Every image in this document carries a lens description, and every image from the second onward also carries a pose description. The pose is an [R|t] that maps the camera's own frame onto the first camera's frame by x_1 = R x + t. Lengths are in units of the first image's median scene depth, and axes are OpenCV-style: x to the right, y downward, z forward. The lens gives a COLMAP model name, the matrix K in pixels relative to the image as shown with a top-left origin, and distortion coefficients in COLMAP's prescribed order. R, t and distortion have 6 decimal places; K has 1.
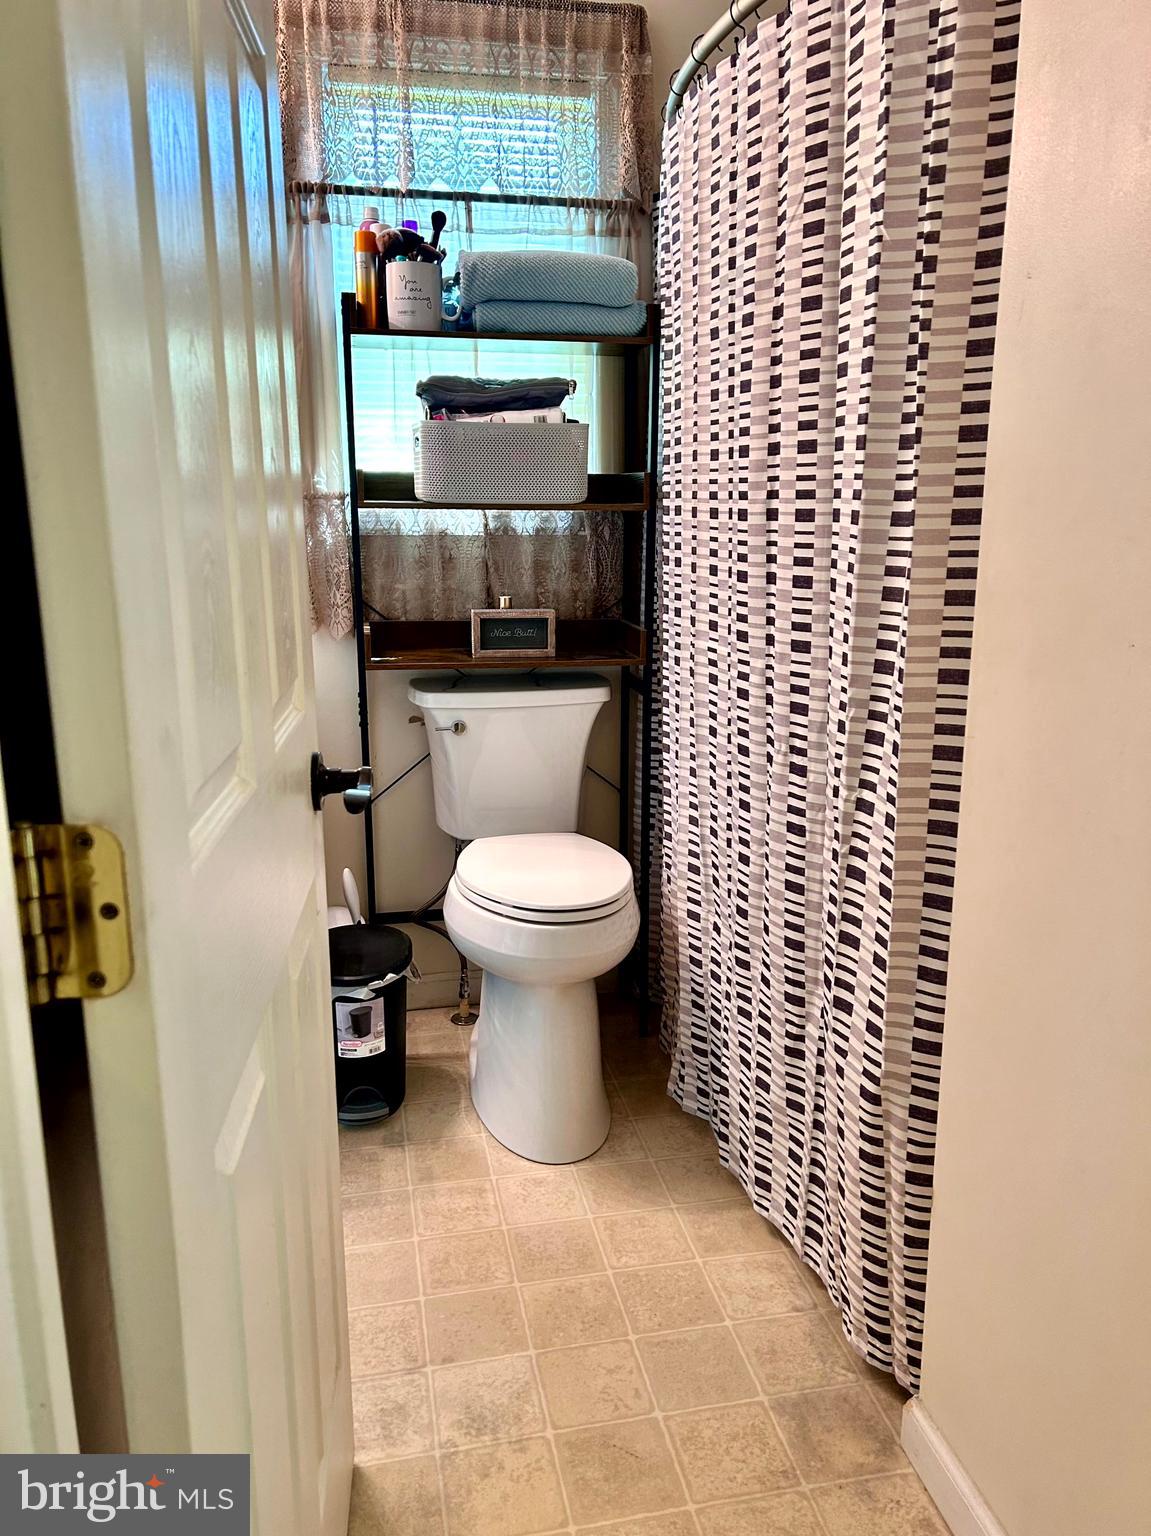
lens RADIAL K [[1156.2, 0, 577.1], [0, 1156.2, 767.6], [0, 0, 1]] dist [-0.004737, 0.001318]
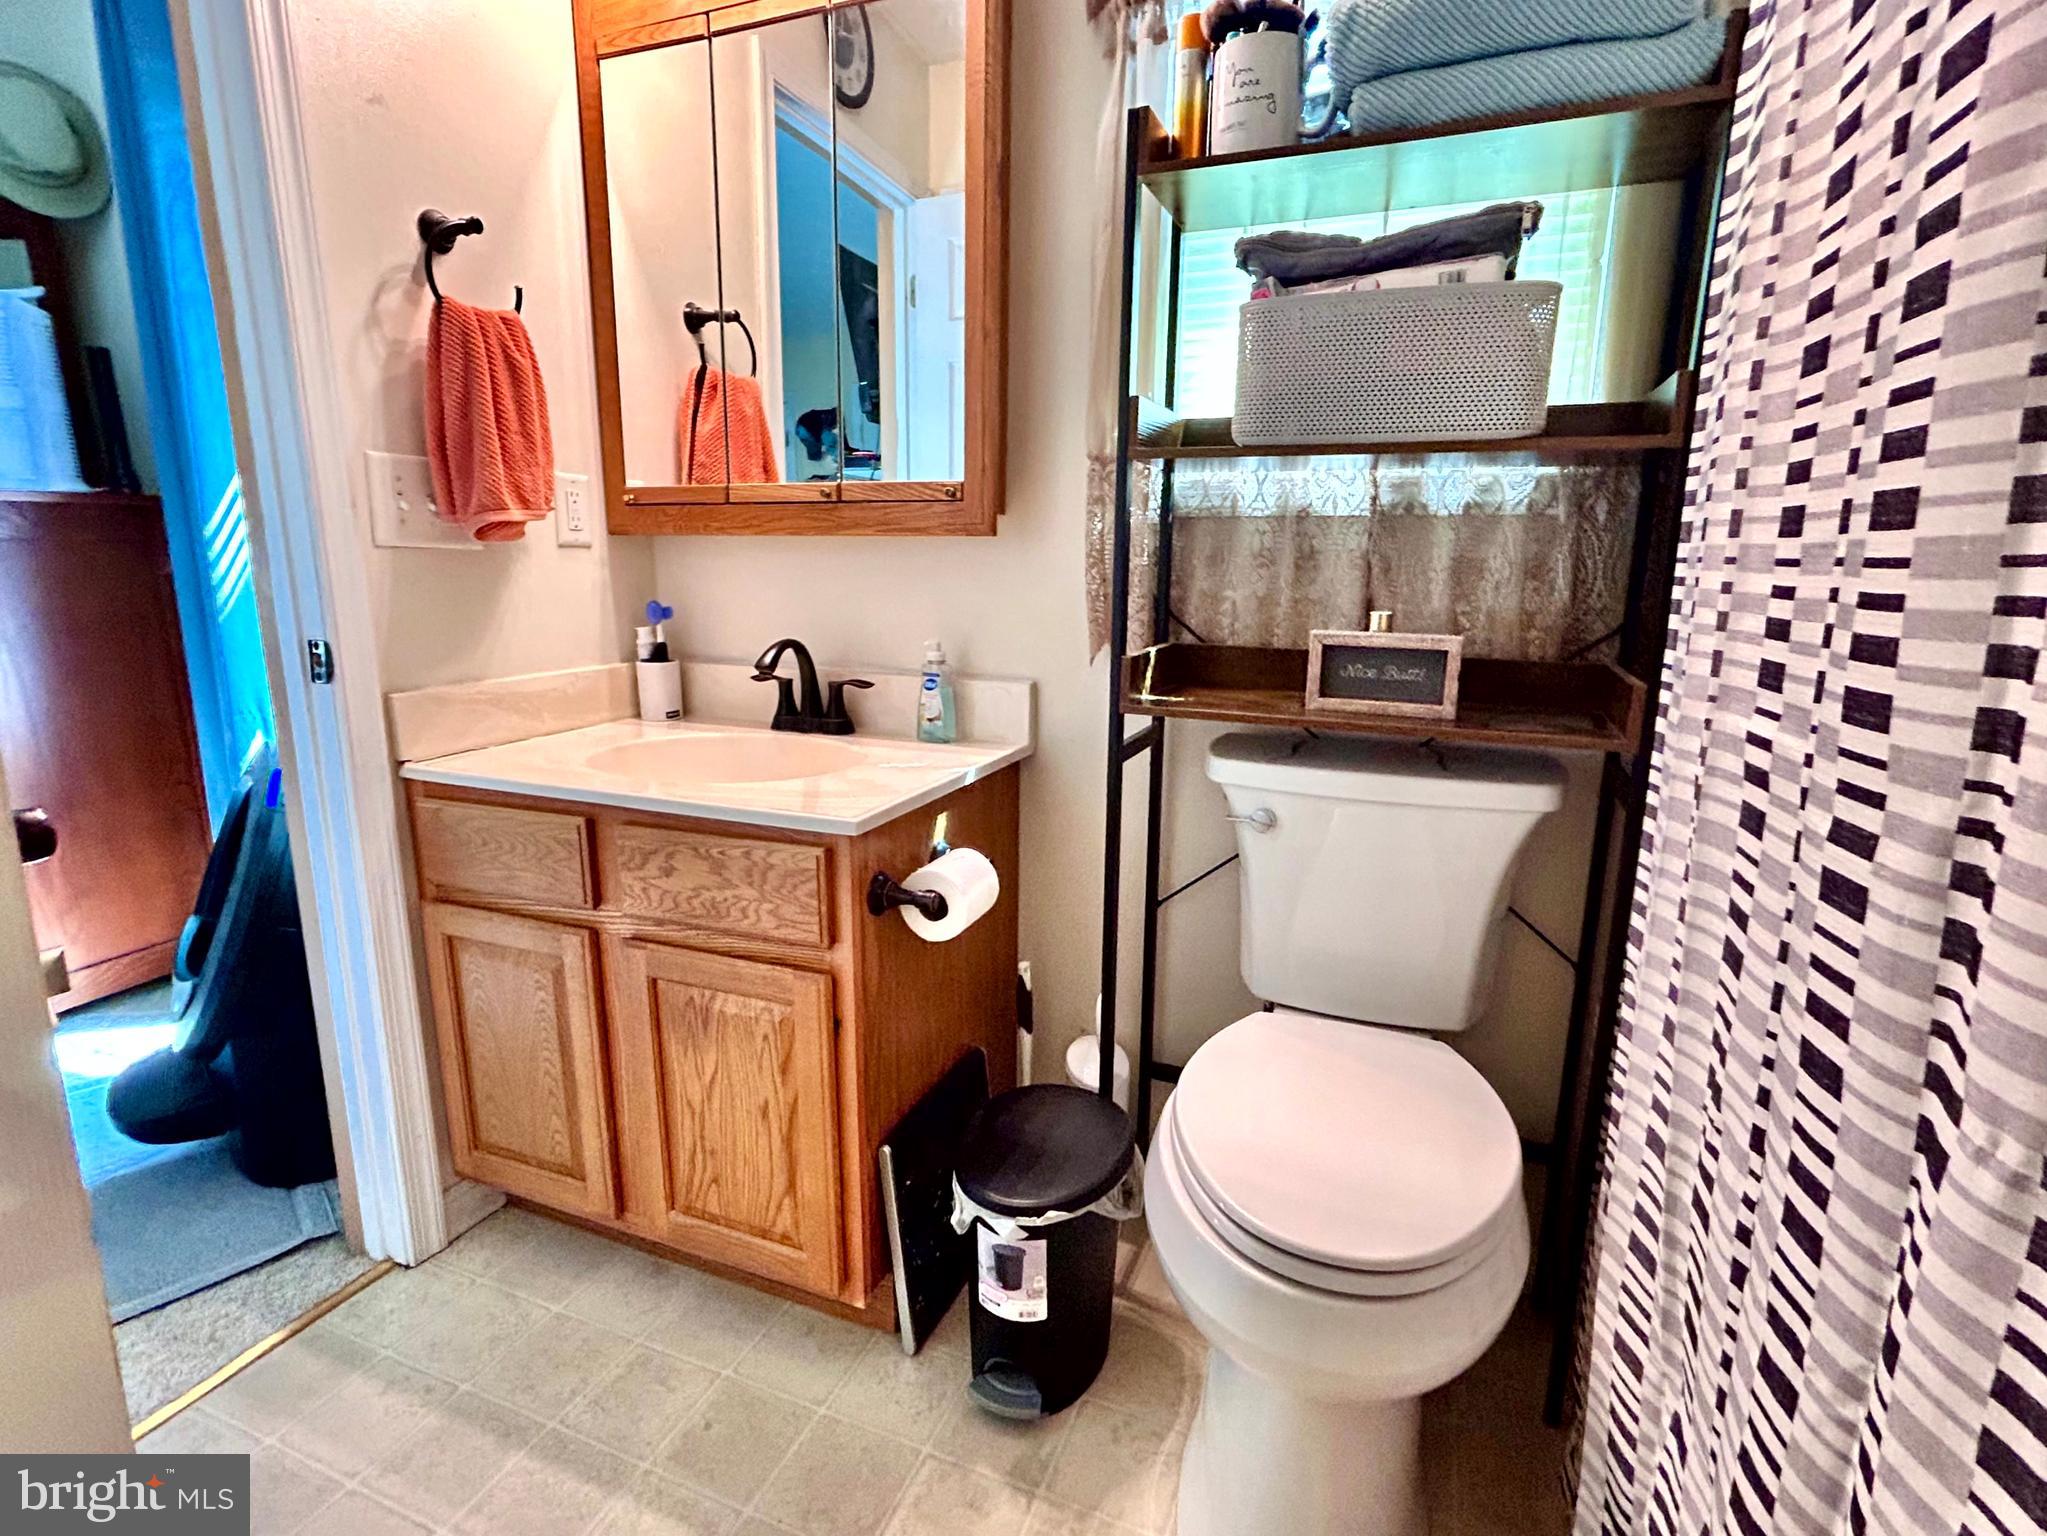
lens RADIAL K [[1004.1, 0, 1021.8], [0, 1004.1, 775.9], [0, 0, 1]] dist [-0.005154, 0.004503]
pose [[0.836759, 0.119568, -0.534358, 0.071221], [-0.126670, 0.991666, 0.023540, -0.053115], [0.532719, 0.047989, 0.844930, 0.471051]]
